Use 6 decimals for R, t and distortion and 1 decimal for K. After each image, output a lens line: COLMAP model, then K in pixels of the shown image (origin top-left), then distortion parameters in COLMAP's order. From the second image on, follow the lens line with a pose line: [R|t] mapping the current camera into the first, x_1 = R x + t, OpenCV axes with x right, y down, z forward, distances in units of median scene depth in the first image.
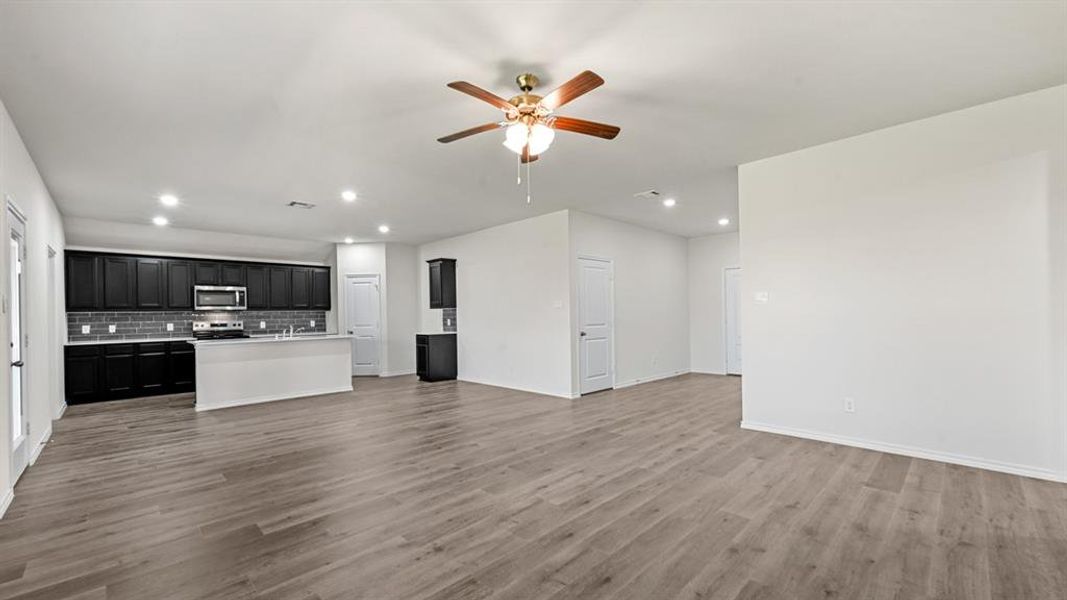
lens RADIAL K [[425.4, 0, 531.6], [0, 425.4, 312.3], [0, 0, 1]] dist [0.002412, 0.000224]
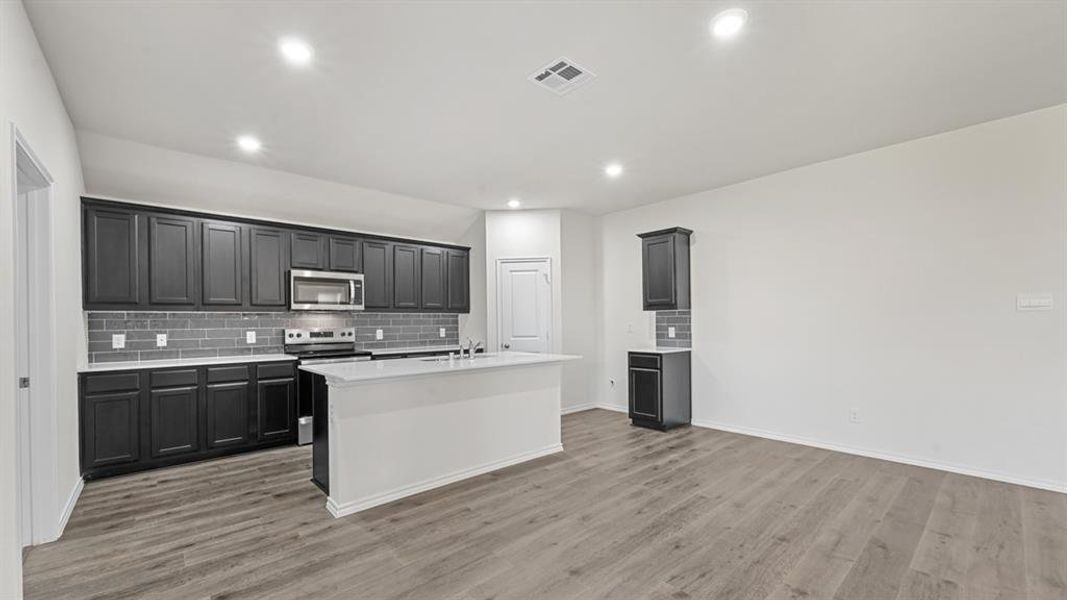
lens RADIAL K [[422.9, 0, 534.0], [0, 422.9, 321.2], [0, 0, 1]] dist [-0.001839, -0.000205]
pose [[0.999165, 0.006639, -0.040326, -0.419217], [-0.006503, 0.999973, 0.003484, 0.006589], [0.040348, -0.003218, 0.999180, 0.411811]]
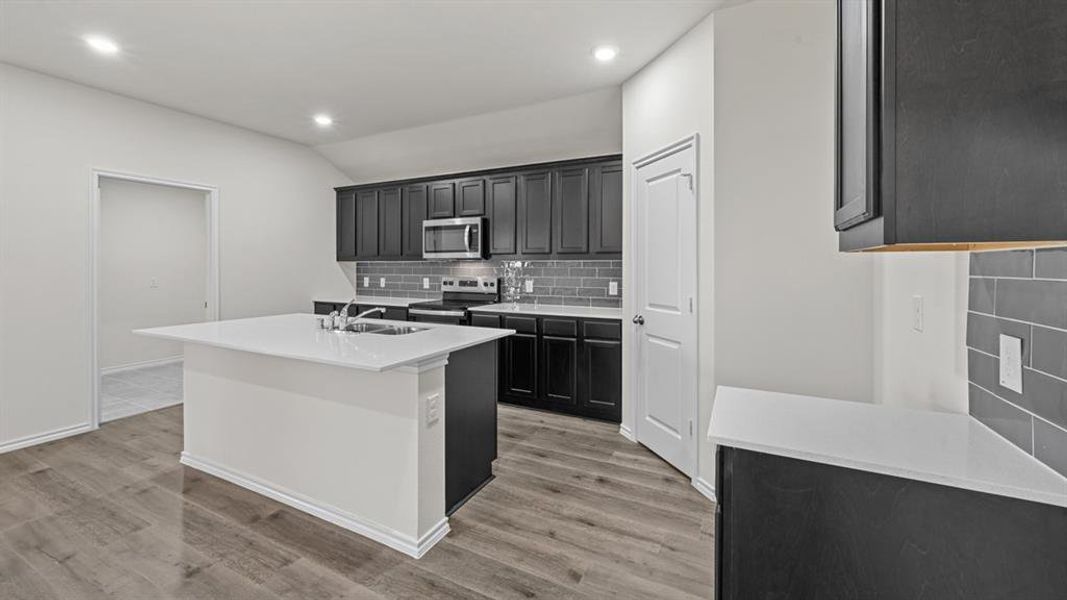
lens RADIAL K [[422.3, 0, 529.6], [0, 422.3, 267.6], [0, 0, 1]] dist [0.001169, 0.000082]
pose [[0.326305, 0.021333, -0.945024, -0.143279], [-0.002347, 0.999761, 0.021758, -0.006251], [0.945262, -0.004882, 0.326277, 0.939544]]
